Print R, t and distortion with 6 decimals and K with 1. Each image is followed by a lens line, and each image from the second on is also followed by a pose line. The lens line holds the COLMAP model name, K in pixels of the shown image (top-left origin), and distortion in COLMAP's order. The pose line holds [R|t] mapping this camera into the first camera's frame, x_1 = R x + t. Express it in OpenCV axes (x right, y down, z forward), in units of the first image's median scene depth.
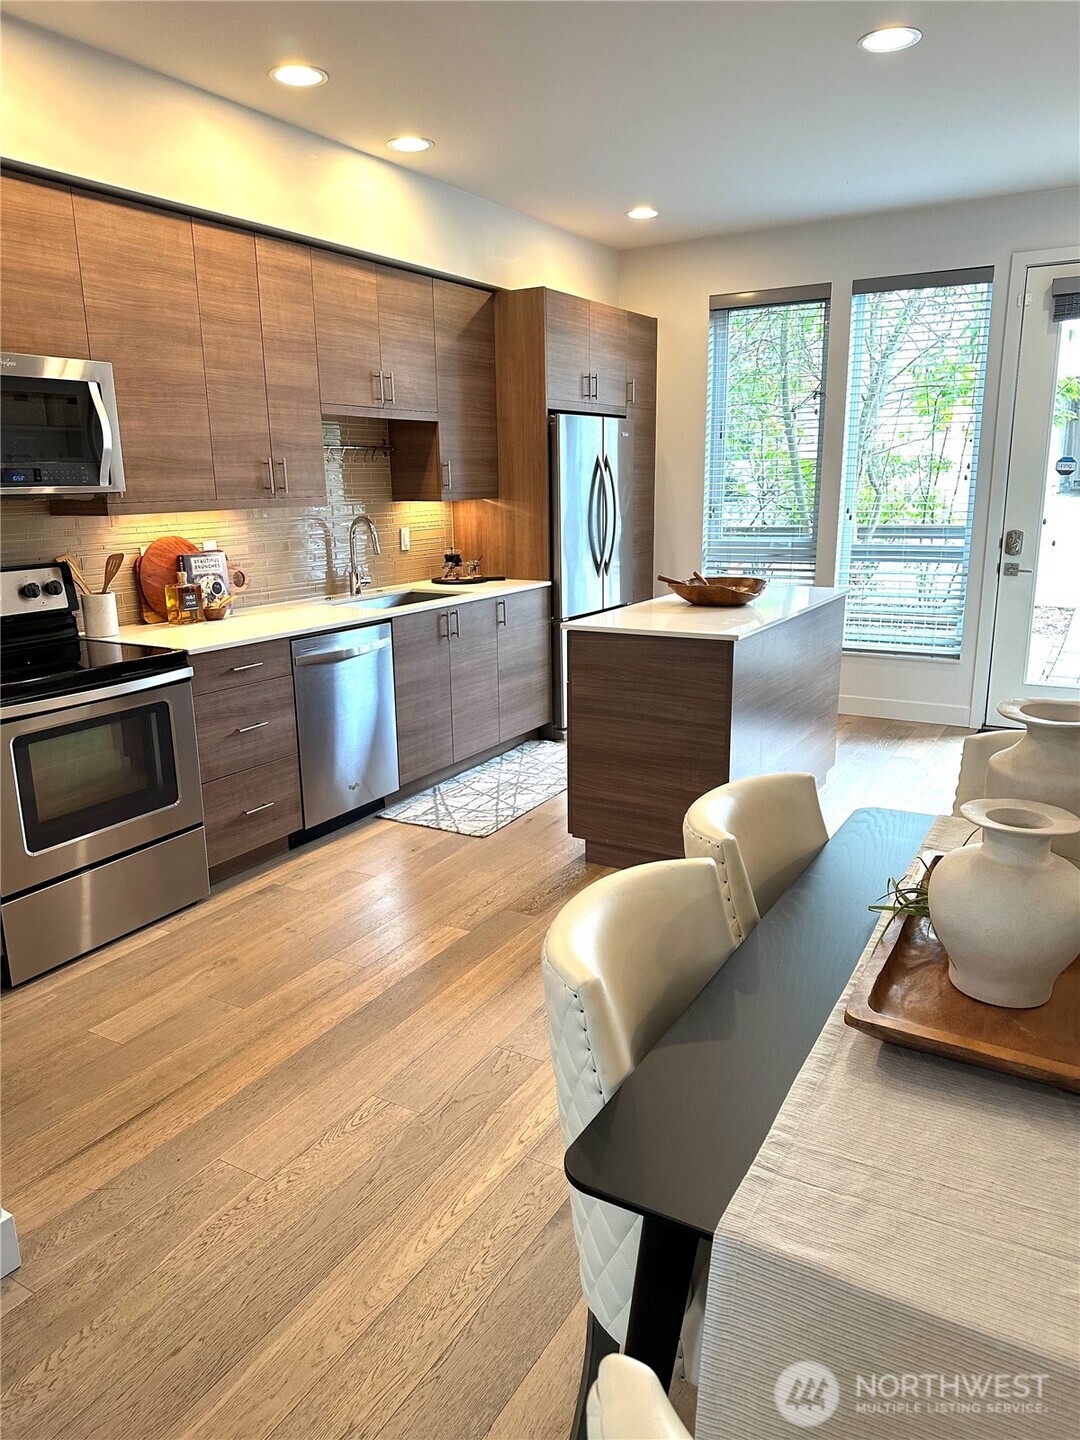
lens RADIAL K [[970.7, 0, 540.0], [0, 970.7, 720.0], [0, 0, 1]] dist [0.069497, -0.117431]
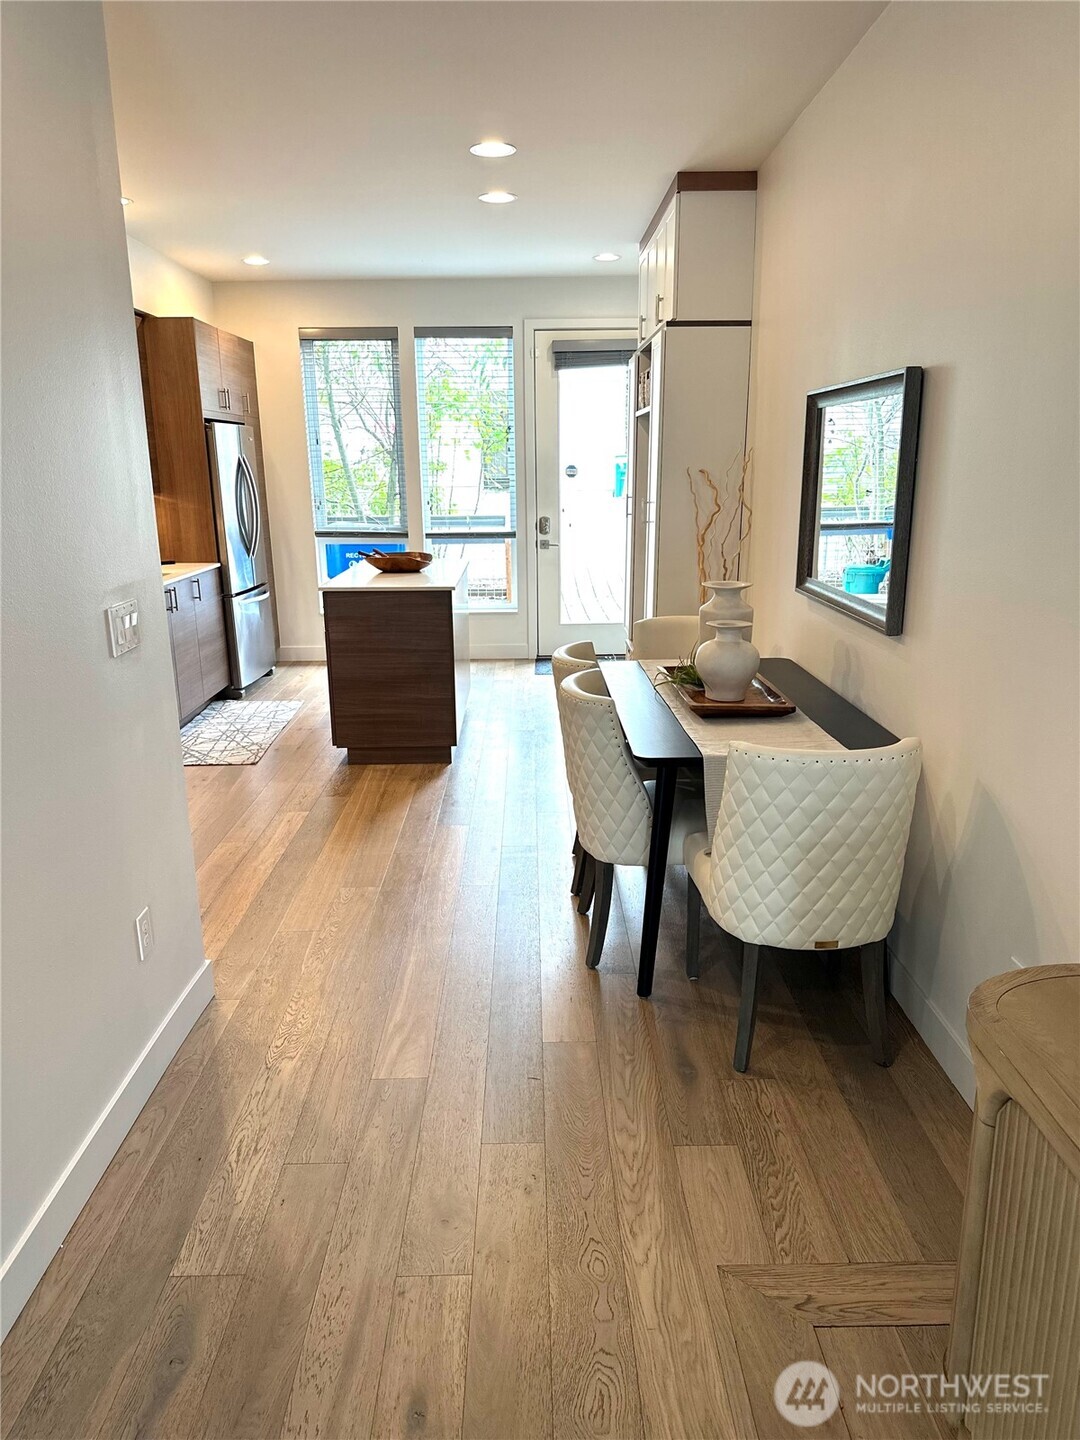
lens RADIAL K [[1006.8, 0, 540.0], [0, 1006.8, 720.0], [0, 0, 1]] dist [0.001028, -0.135798]
pose [[0.848006, -0.115397, 0.517271, -0.333170], [0.114571, 0.992844, 0.033667, 0.051660], [-0.517454, 0.030715, 0.855159, -0.244247]]
